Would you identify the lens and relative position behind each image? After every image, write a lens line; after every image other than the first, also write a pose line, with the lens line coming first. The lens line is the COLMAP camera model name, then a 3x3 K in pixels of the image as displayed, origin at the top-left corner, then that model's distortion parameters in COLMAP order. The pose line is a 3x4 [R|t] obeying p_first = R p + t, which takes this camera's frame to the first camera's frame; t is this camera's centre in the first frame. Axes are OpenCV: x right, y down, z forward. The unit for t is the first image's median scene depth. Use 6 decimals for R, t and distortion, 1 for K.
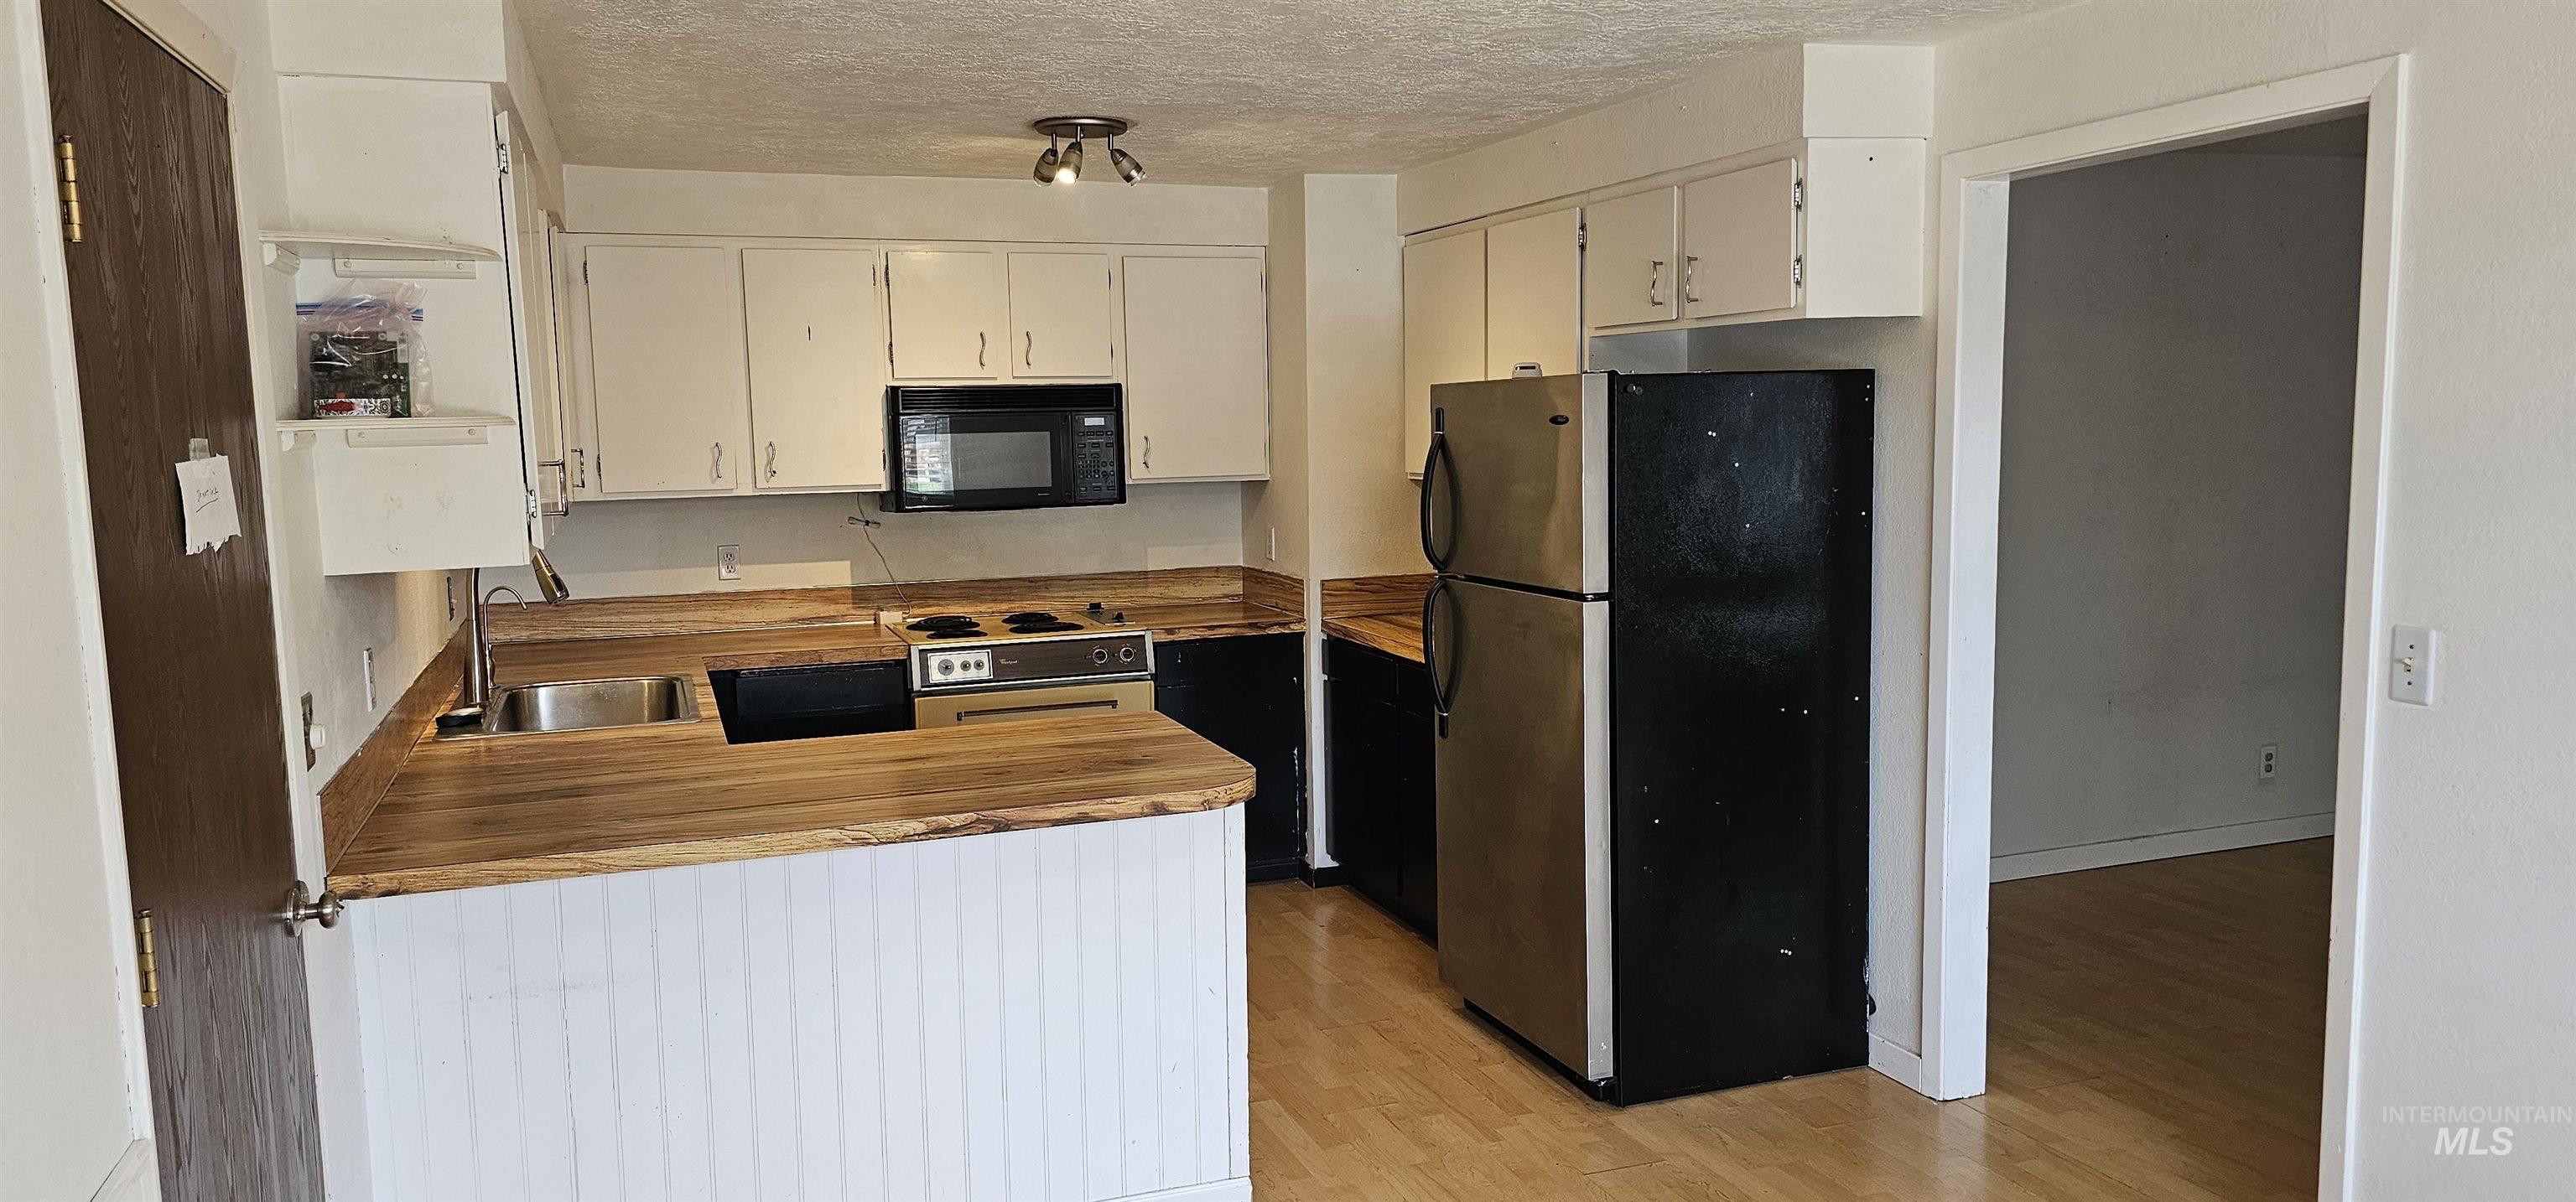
lens RADIAL K [[1699.4, 0, 1256.4], [0, 1699.4, 608.5], [0, 0, 1]] dist [0.051444, -0.057198]
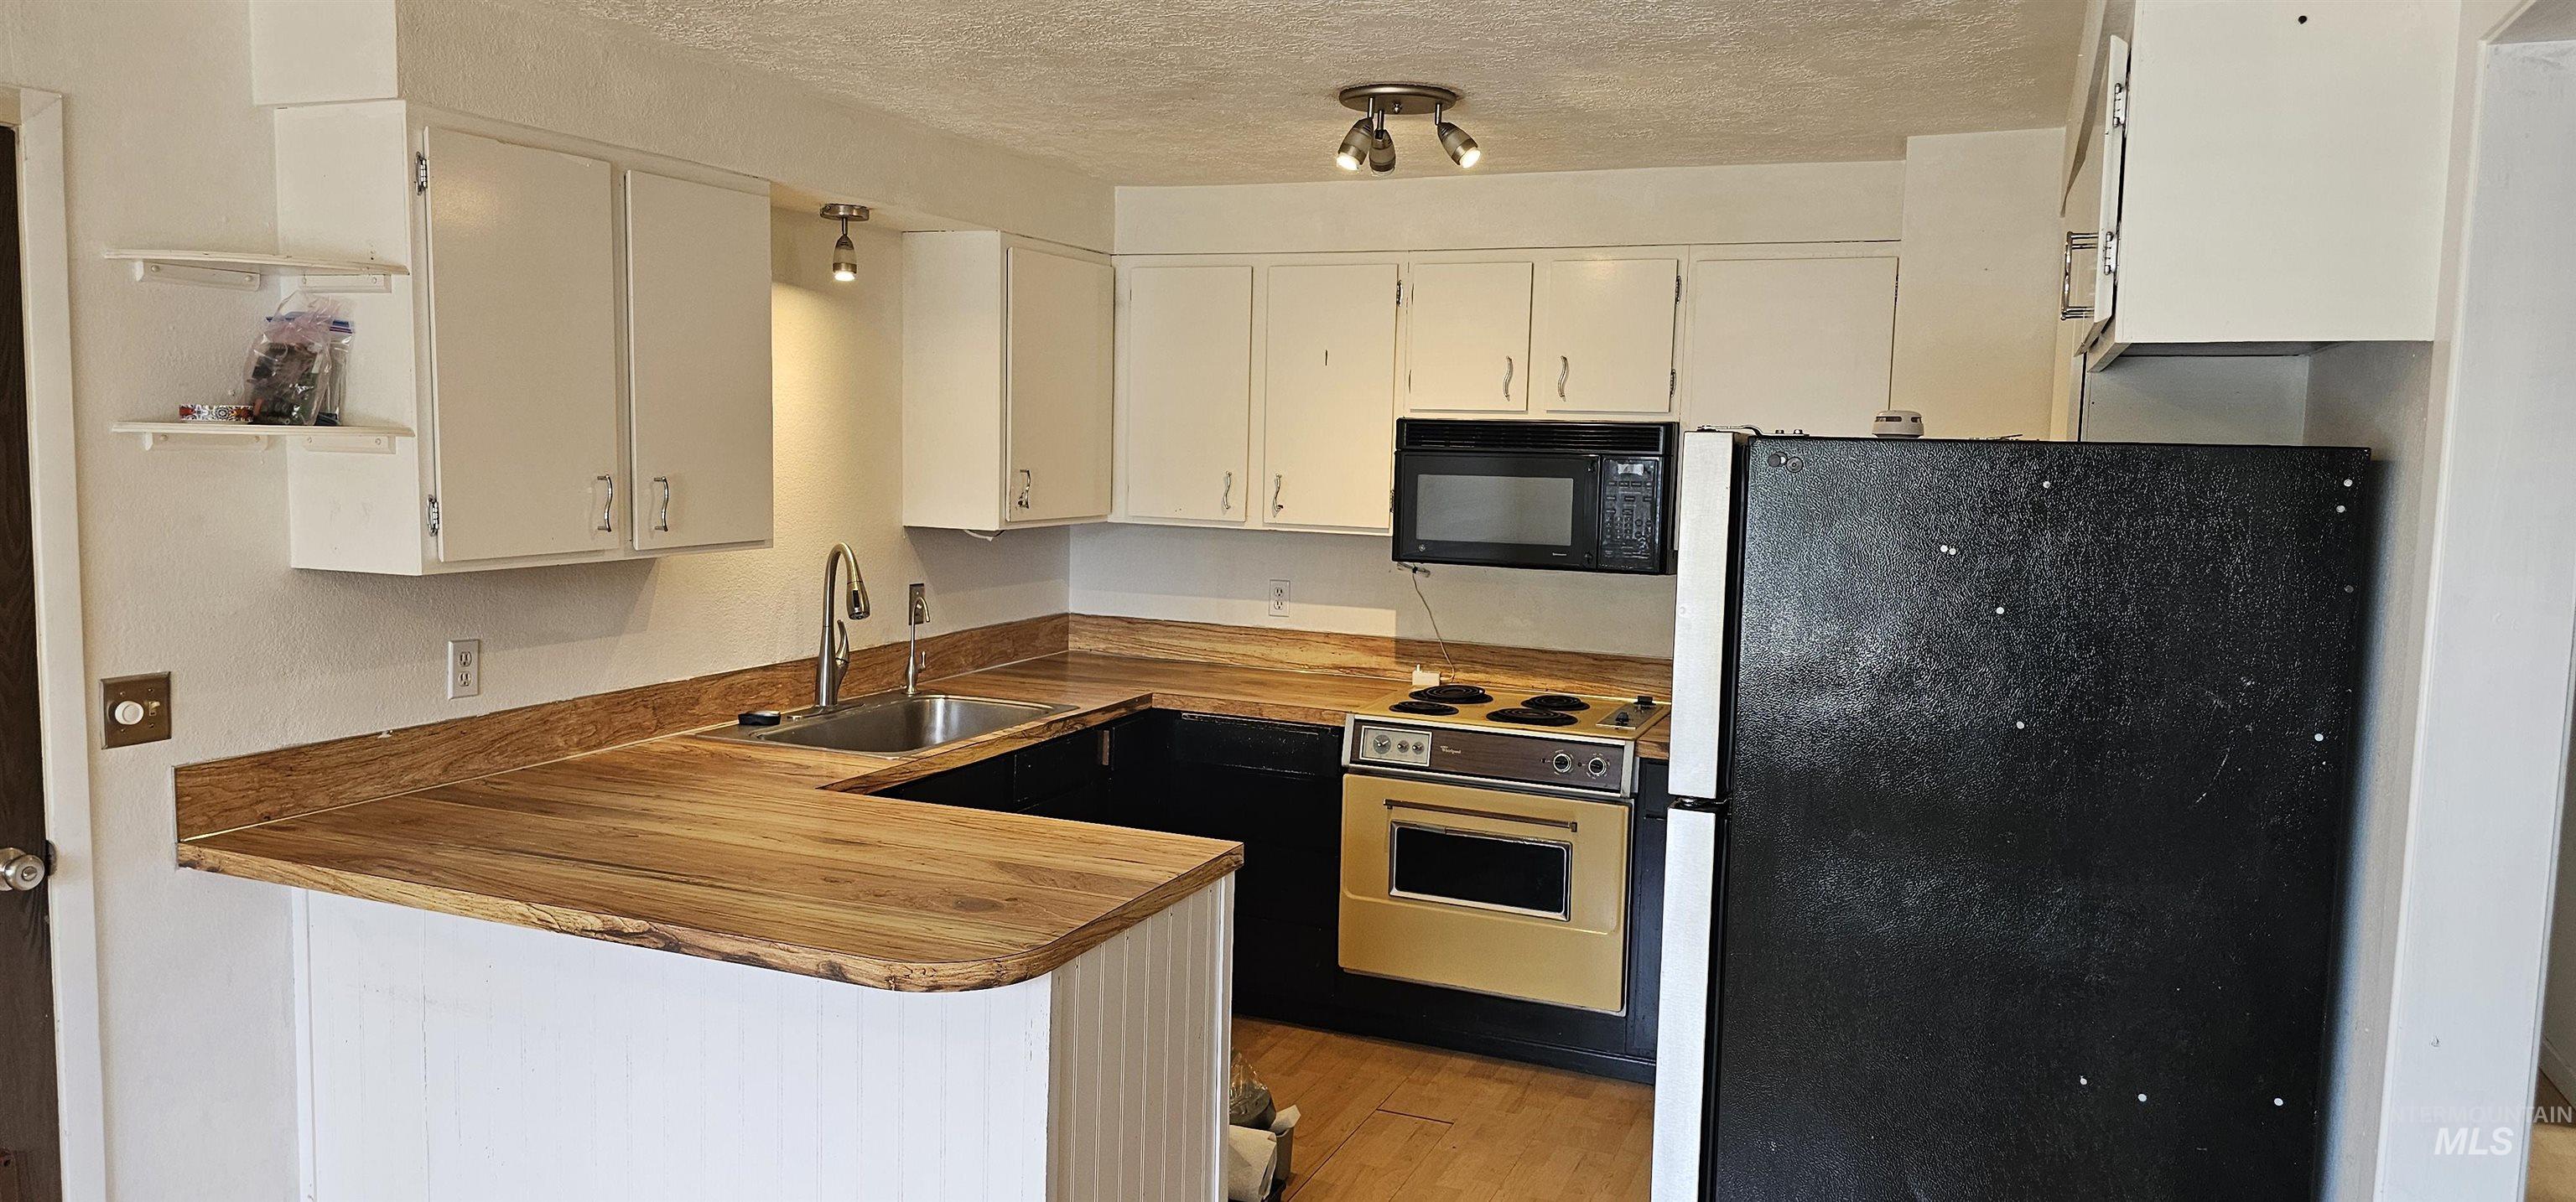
lens RADIAL K [[1701.3, 0, 1255.3], [0, 1701.3, 587.2], [0, 0, 1]] dist [0.053669, -0.068607]
pose [[0.736422, 0.101190, -0.668912, 0.335483], [-0.119331, 0.992677, 0.018792, -0.052633], [0.665915, 0.065983, 0.743104, 0.315903]]
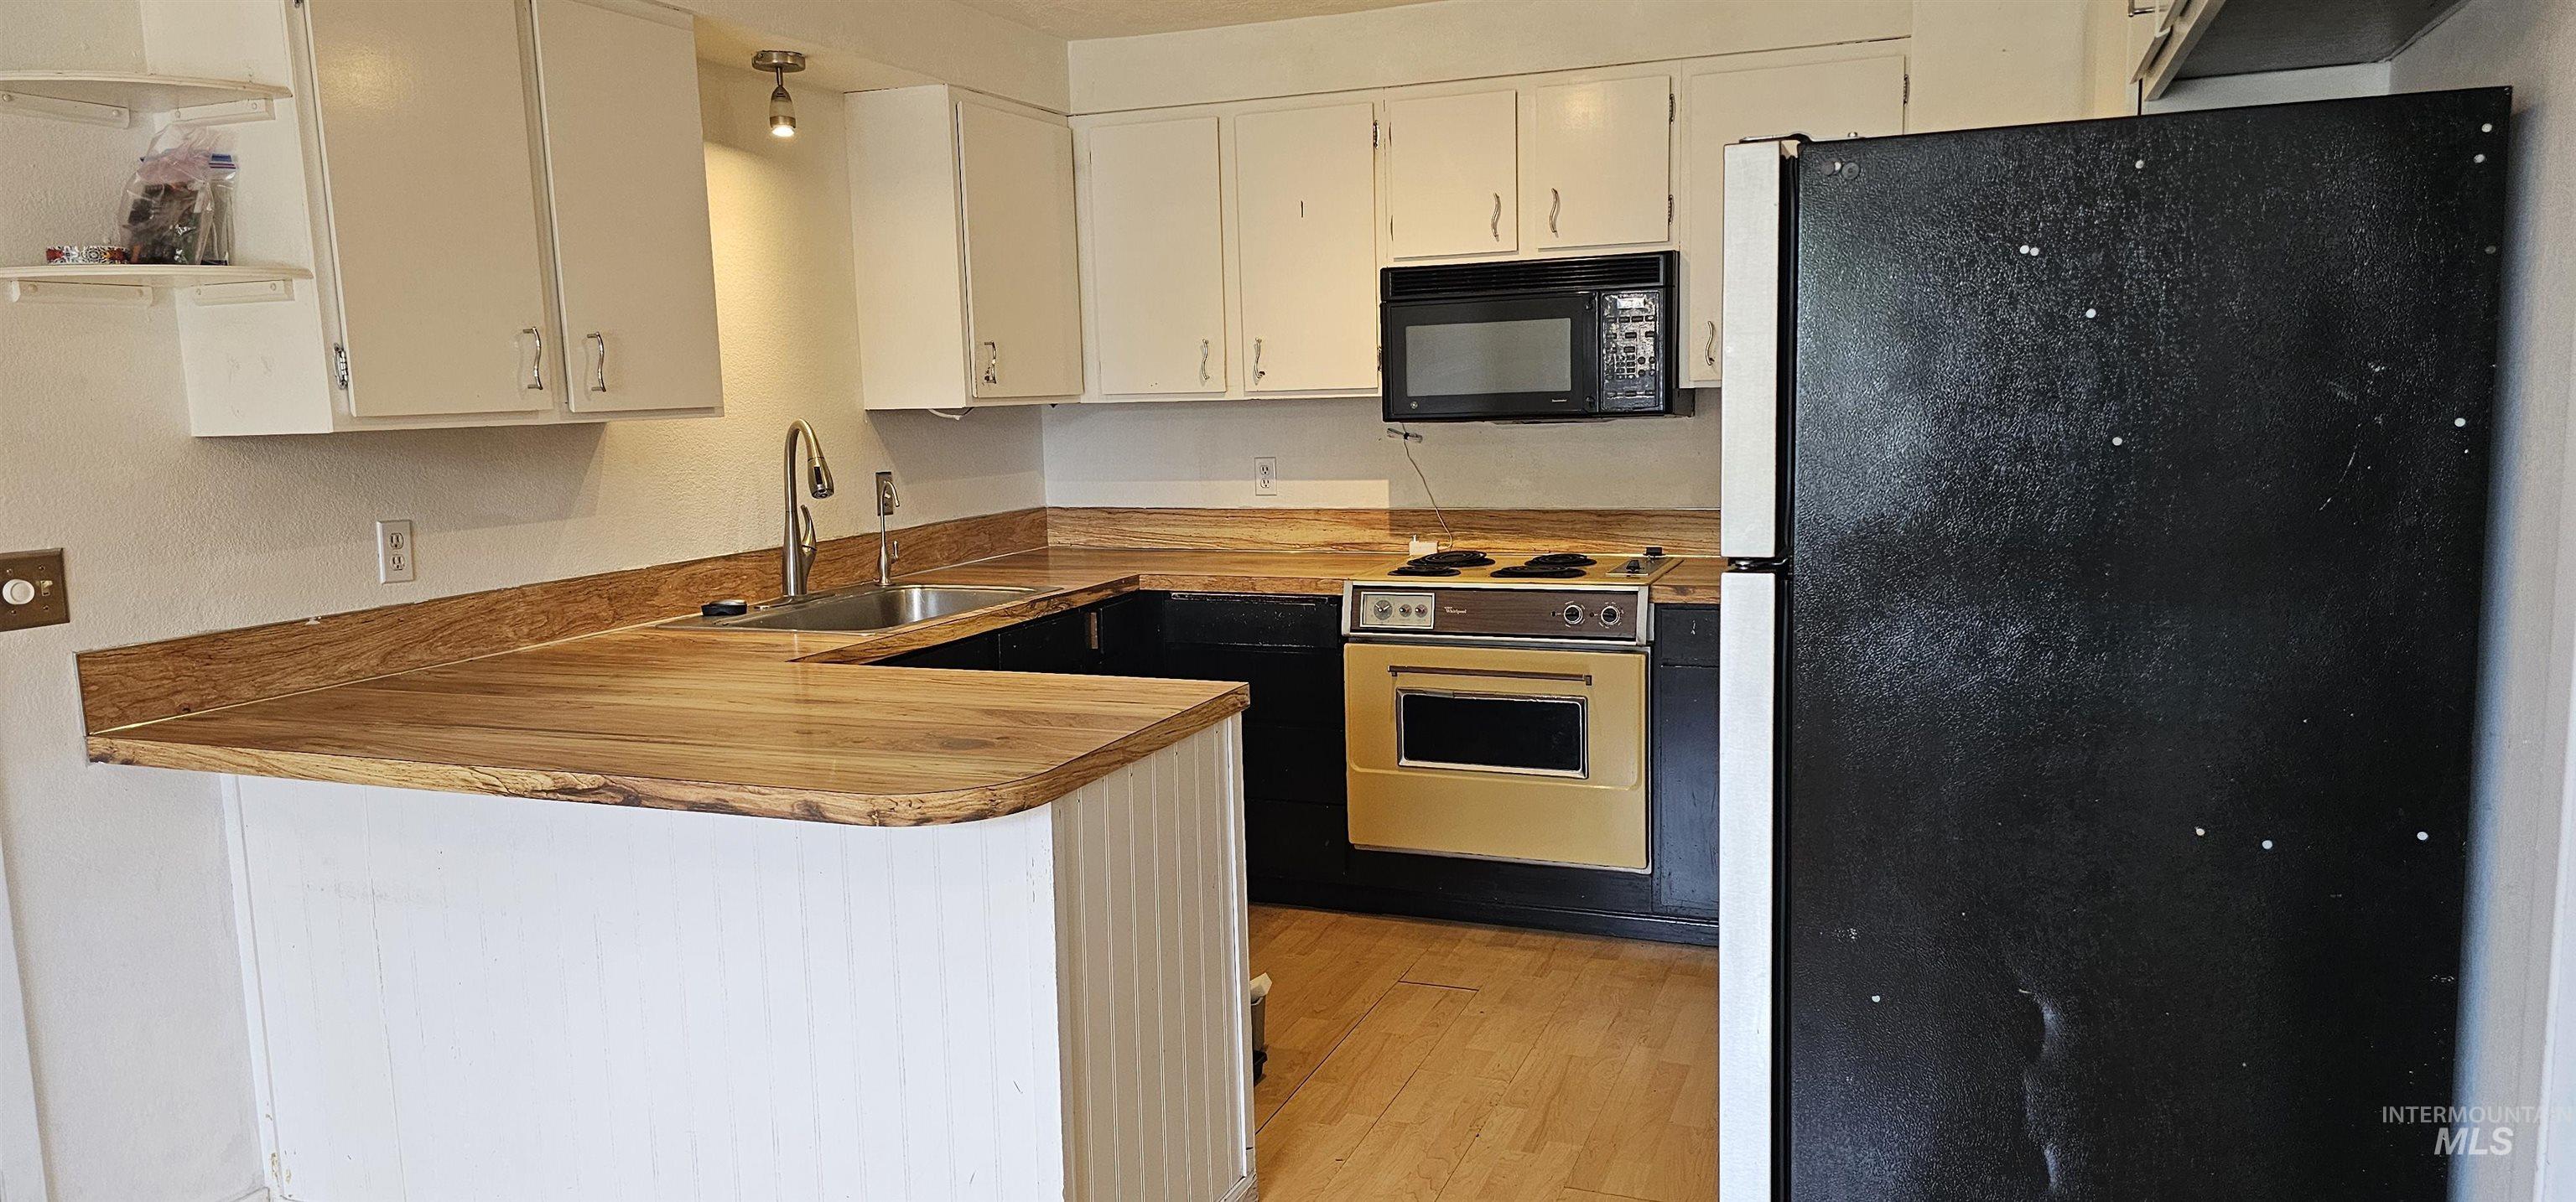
lens RADIAL K [[1699.4, 0, 1256.4], [0, 1699.4, 608.5], [0, 0, 1]] dist [0.051444, -0.057198]
pose [[0.750624, 0.087971, -0.654847, 0.305861], [-0.065682, 0.996123, 0.058528, -0.009976], [0.657457, -0.000921, 0.753492, 0.345783]]
